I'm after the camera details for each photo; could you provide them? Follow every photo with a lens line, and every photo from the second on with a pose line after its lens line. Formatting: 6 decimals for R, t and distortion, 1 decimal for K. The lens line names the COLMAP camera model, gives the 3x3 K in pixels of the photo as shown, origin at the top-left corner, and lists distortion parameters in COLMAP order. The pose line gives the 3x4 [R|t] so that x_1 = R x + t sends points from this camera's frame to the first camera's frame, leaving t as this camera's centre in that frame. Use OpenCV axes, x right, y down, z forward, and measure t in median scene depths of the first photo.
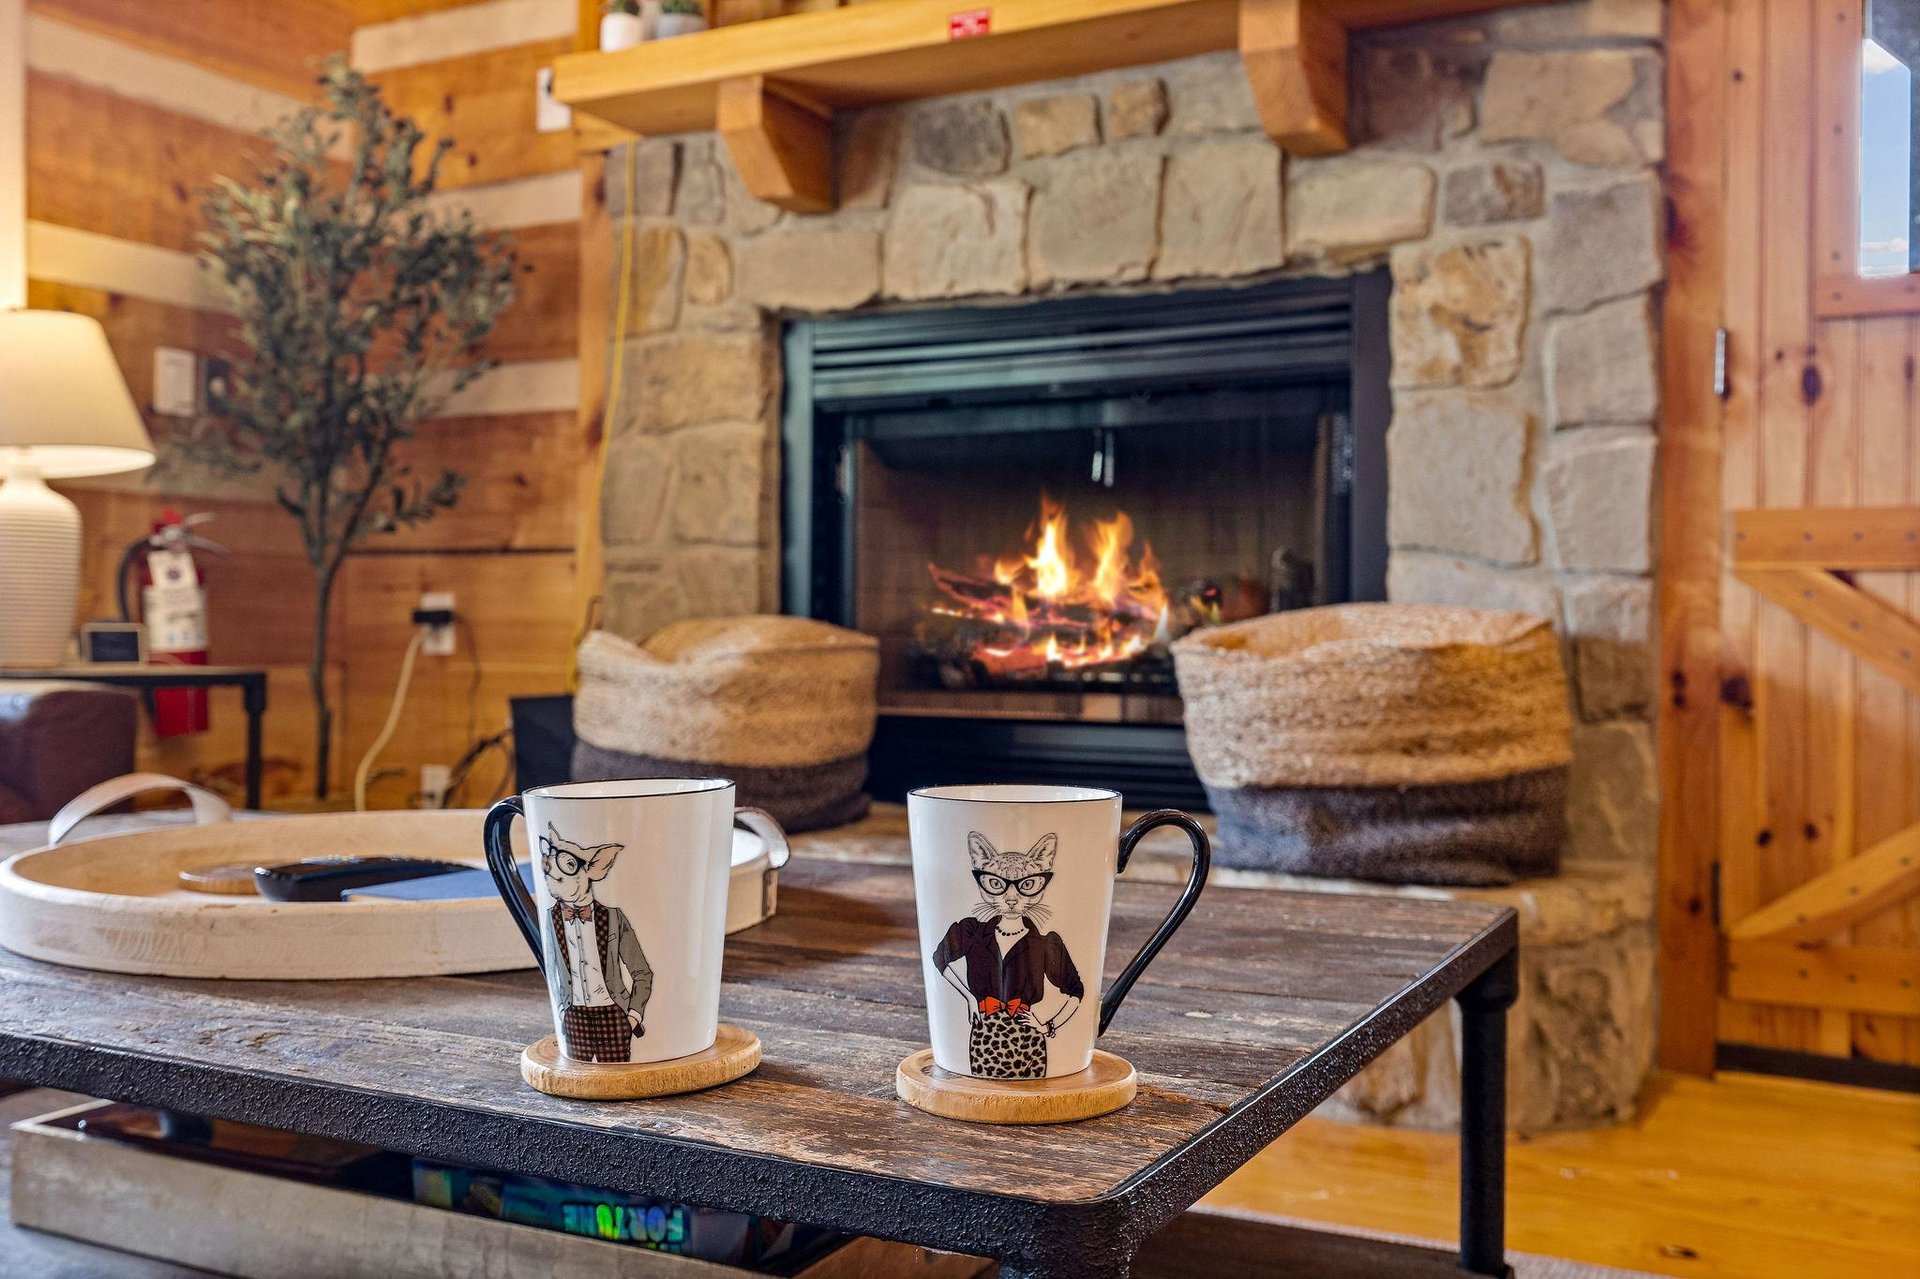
lens RADIAL K [[1835.8, 0, 960.0], [0, 1835.8, 639.5], [0, 0, 1]] dist [0.000736, -0.001339]
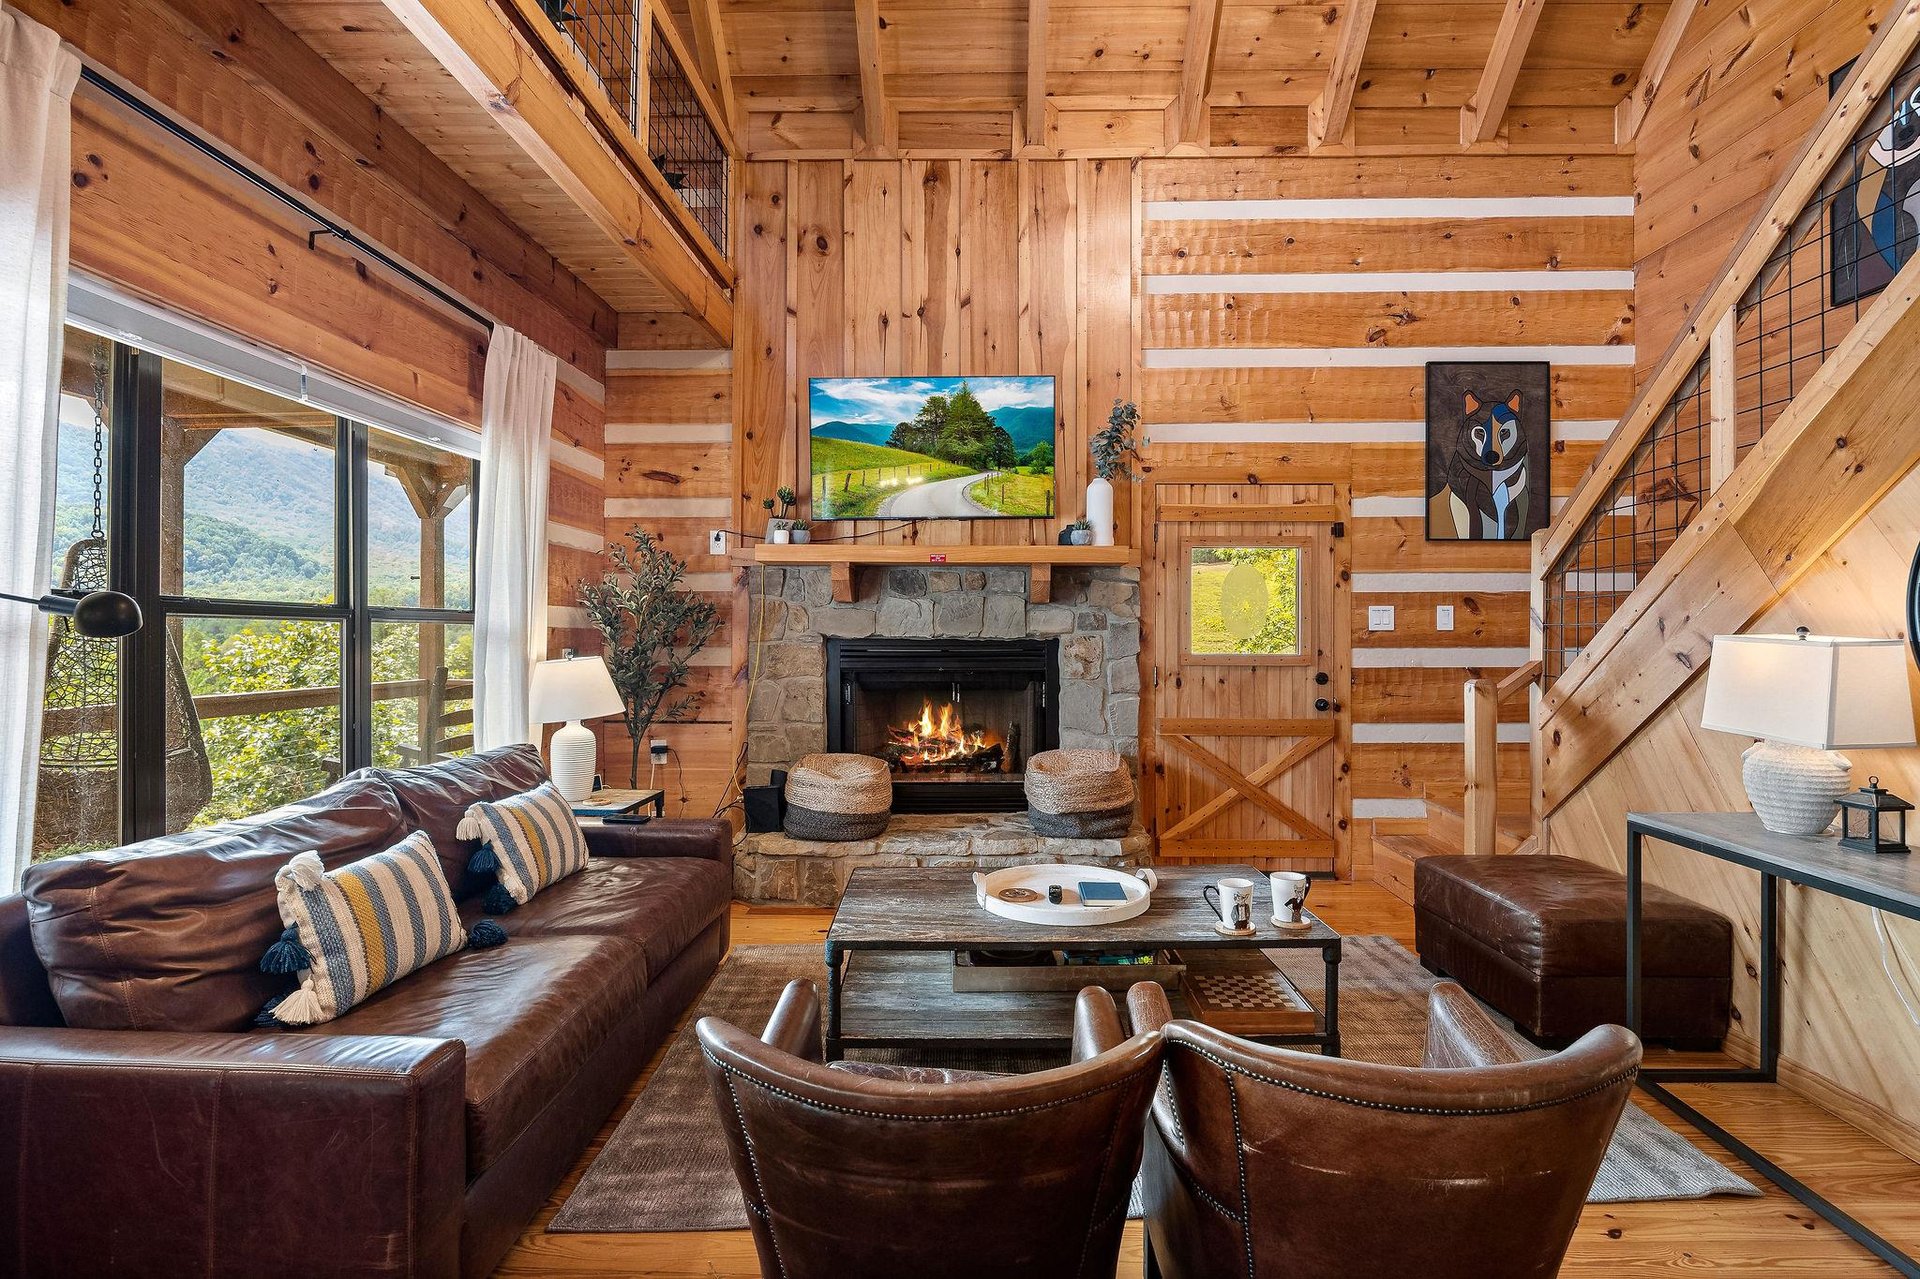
lens RADIAL K [[934.9, 0, 960.0], [0, 934.9, 639.5], [0, 0, 1]] dist [-0.024429, 0.000455]
pose [[0.881469, -0.012339, 0.472081, -0.701349], [0.011218, 0.999924, 0.005190, -0.216573], [-0.472109, 0.000721, 0.881540, -0.367676]]
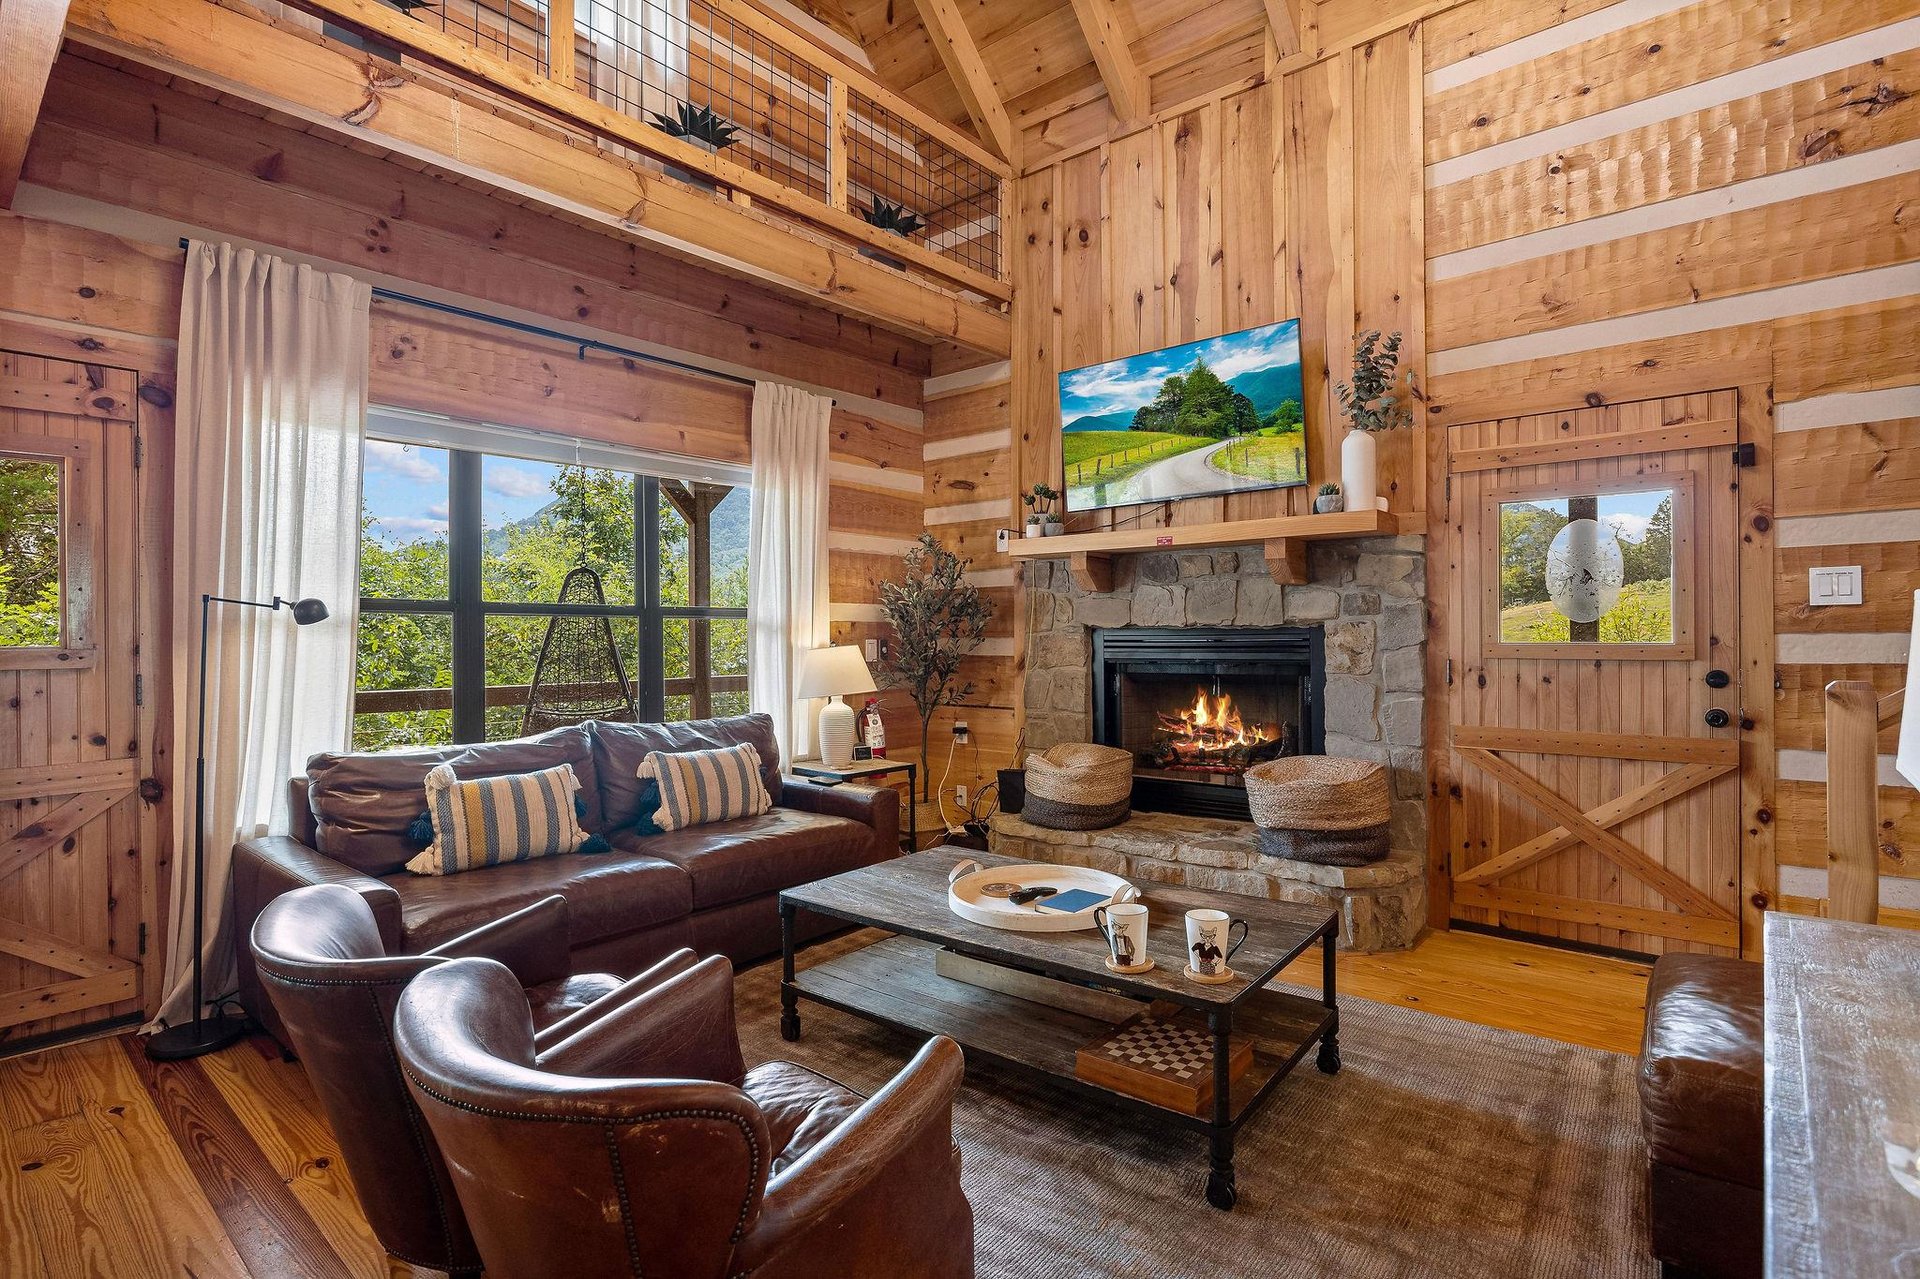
lens RADIAL K [[923.4, 0, 960.0], [0, 923.4, 639.5], [0, 0, 1]] dist [-0.020479, 0.000833]
pose [[0.982314, -0.017649, -0.186406, -0.042877], [0.017144, 0.999844, -0.004324, -0.189846], [0.186453, 0.001052, 0.982463, -0.451133]]
